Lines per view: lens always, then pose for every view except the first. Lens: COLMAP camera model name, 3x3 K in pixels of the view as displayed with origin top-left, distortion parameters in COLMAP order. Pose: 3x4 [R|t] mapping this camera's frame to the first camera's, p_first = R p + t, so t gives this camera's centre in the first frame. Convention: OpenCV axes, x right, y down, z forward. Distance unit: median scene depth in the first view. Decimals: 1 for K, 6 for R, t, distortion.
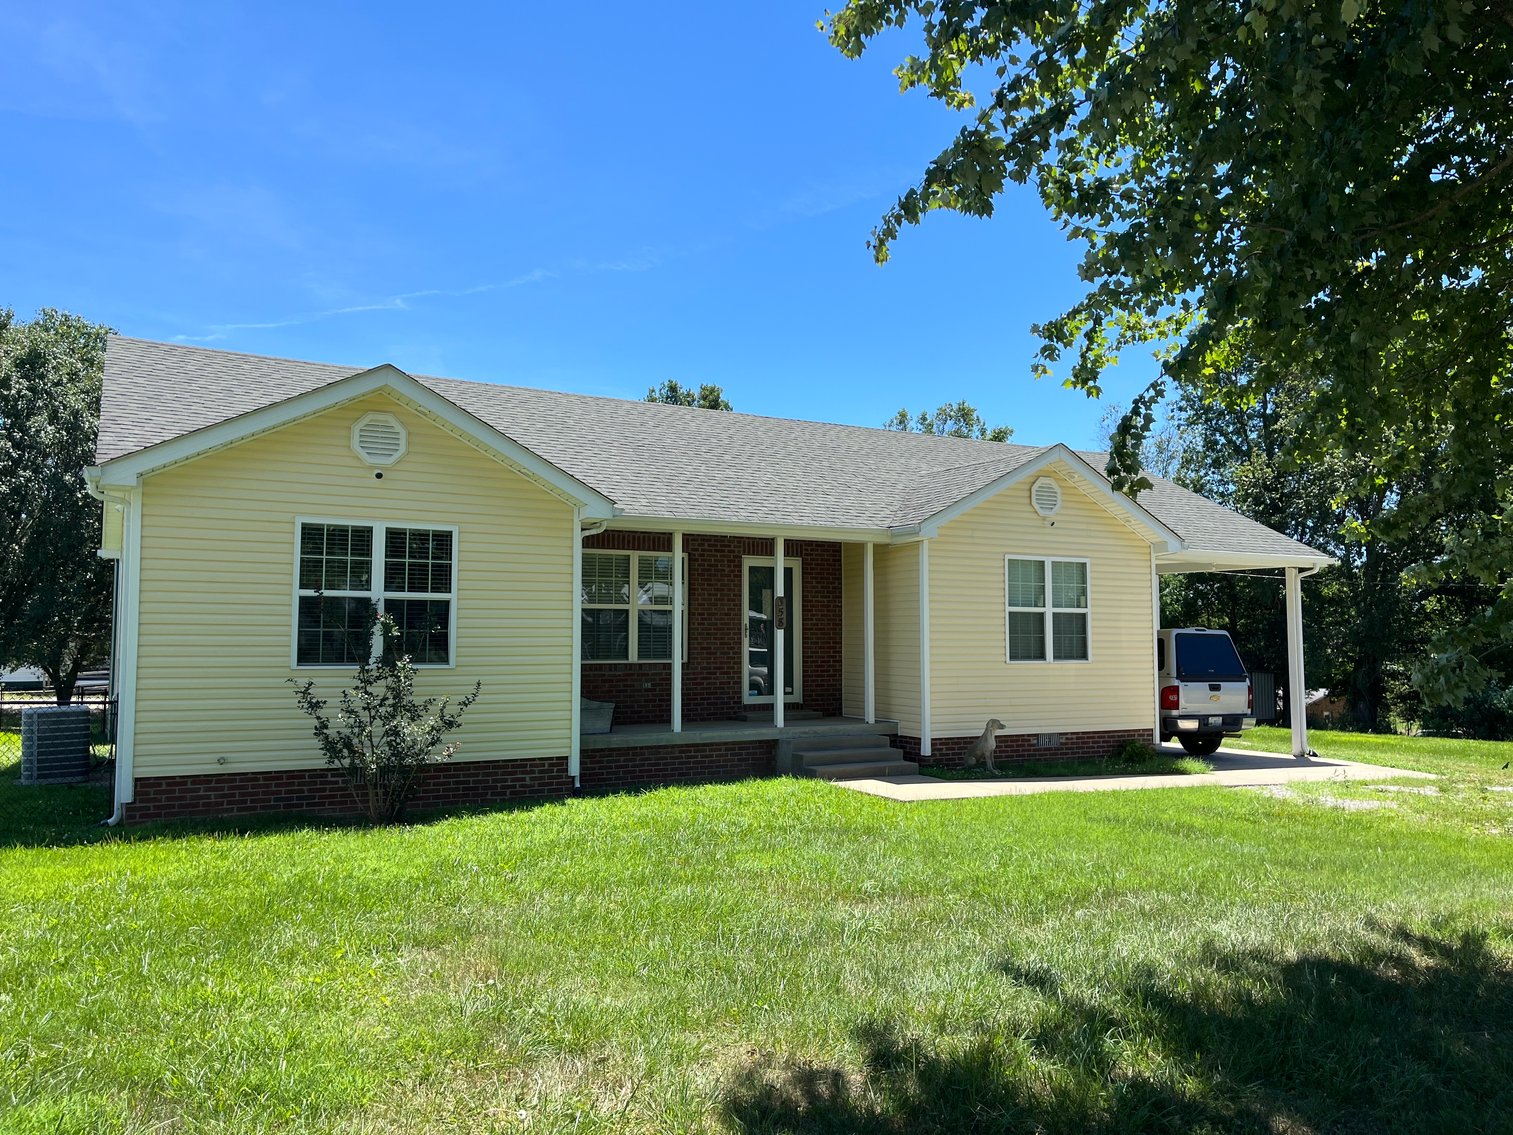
lens RADIAL K [[1122.9, 0, 756.5], [0, 1122.9, 567.5], [0, 0, 1]] dist [0.108562, -0.233779]
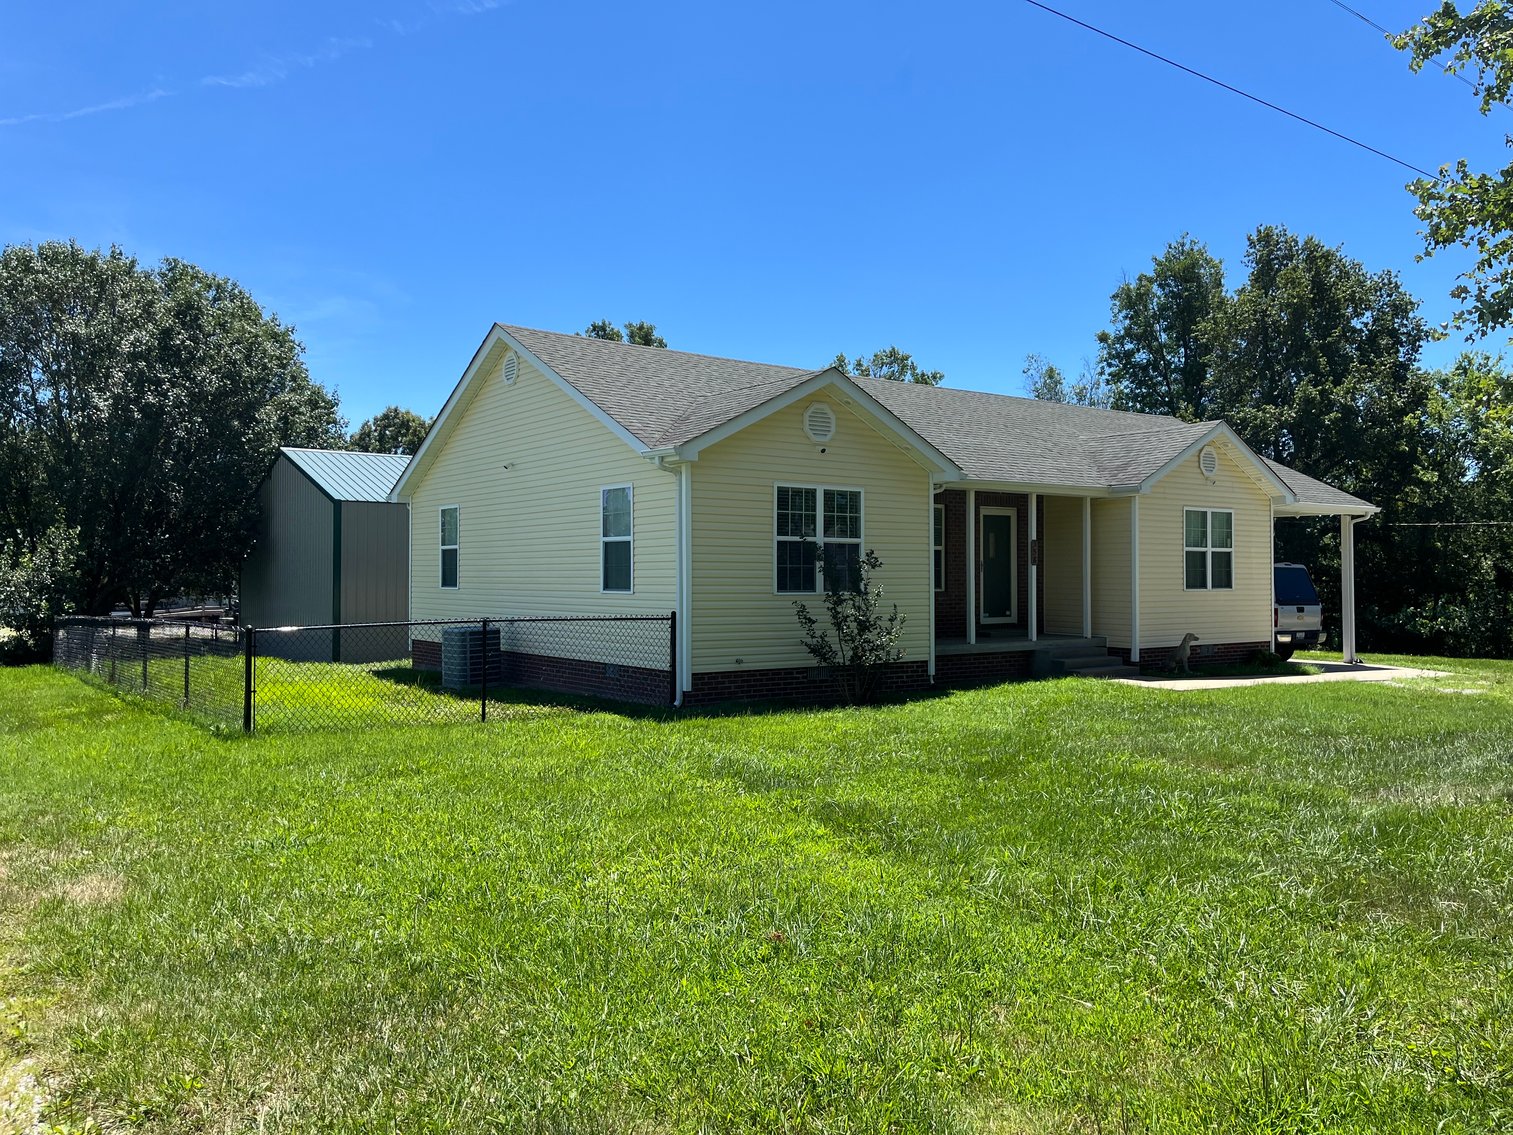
lens RADIAL K [[1105.7, 0, 756.5], [0, 1105.7, 567.5], [0, 0, 1]] dist [-0.000884, 0.000910]
pose [[0.995945, 0.000613, 0.089966, -0.413931], [-0.006086, 0.998145, 0.060579, -0.017288], [-0.089762, -0.060881, 0.994101, -0.232857]]
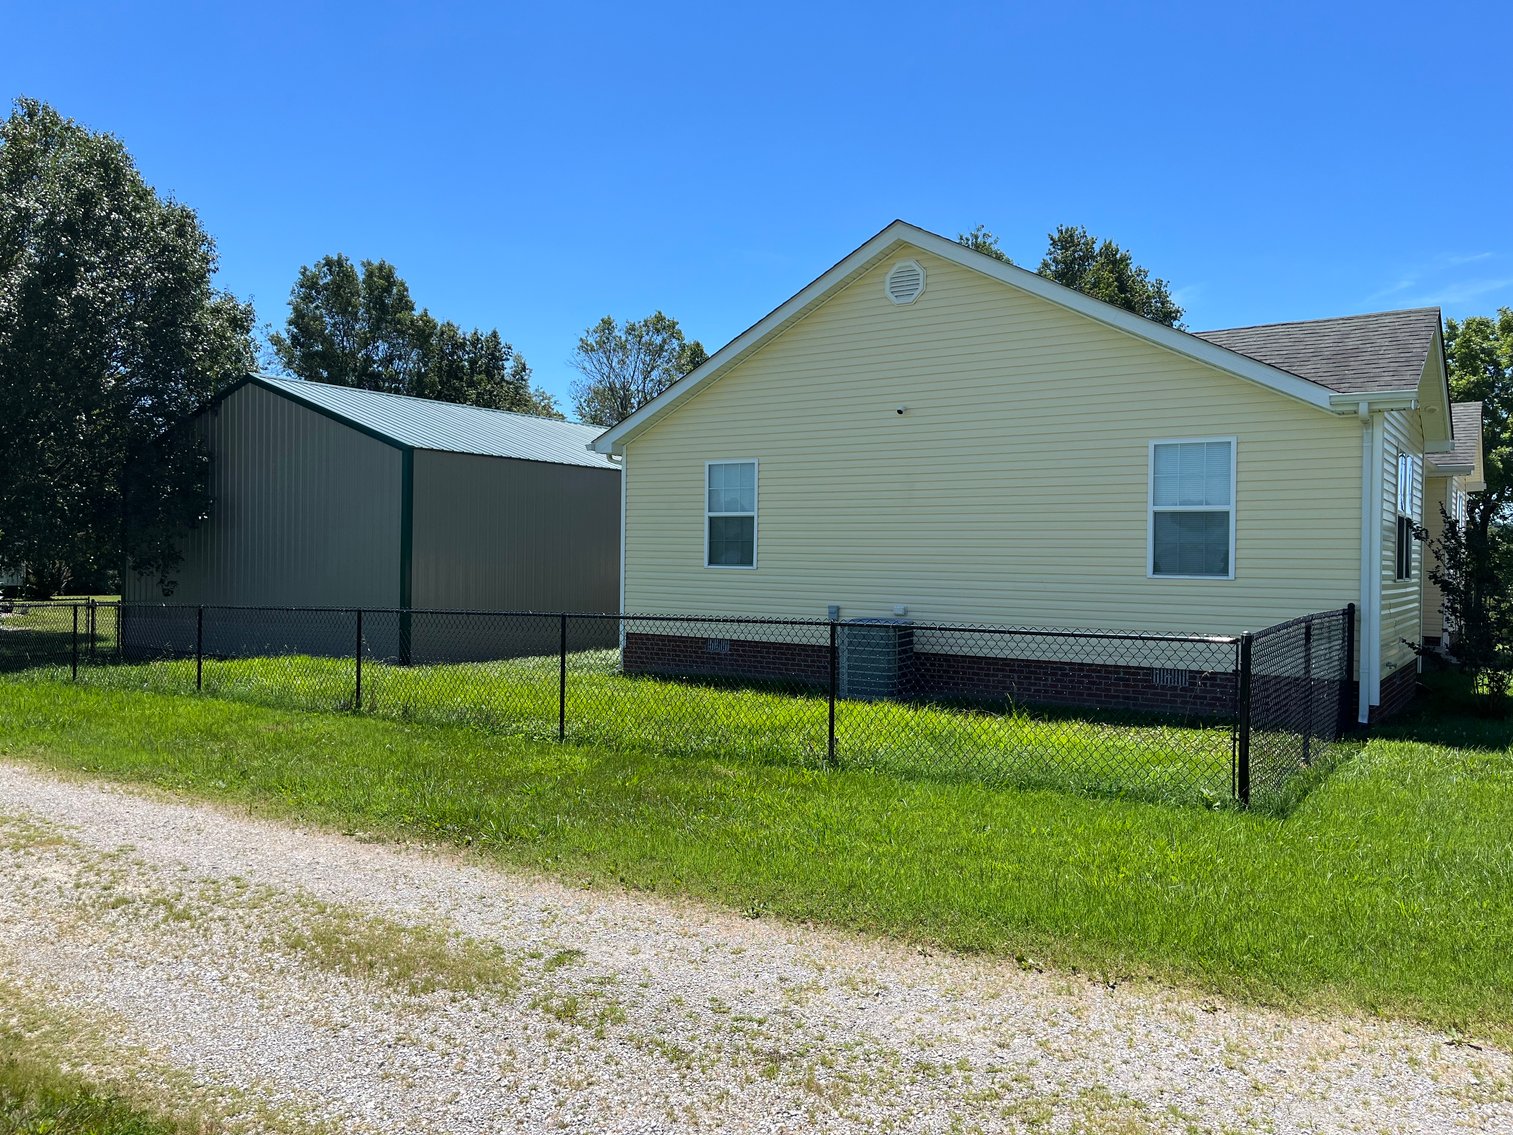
lens RADIAL K [[1105.7, 0, 756.5], [0, 1105.7, 567.5], [0, 0, 1]] dist [-0.000884, 0.000910]
pose [[0.917037, 0.011048, 0.398648, -1.164042], [-0.045429, 0.996003, 0.076901, 0.017988], [-0.396205, -0.088631, 0.913874, 0.247772]]
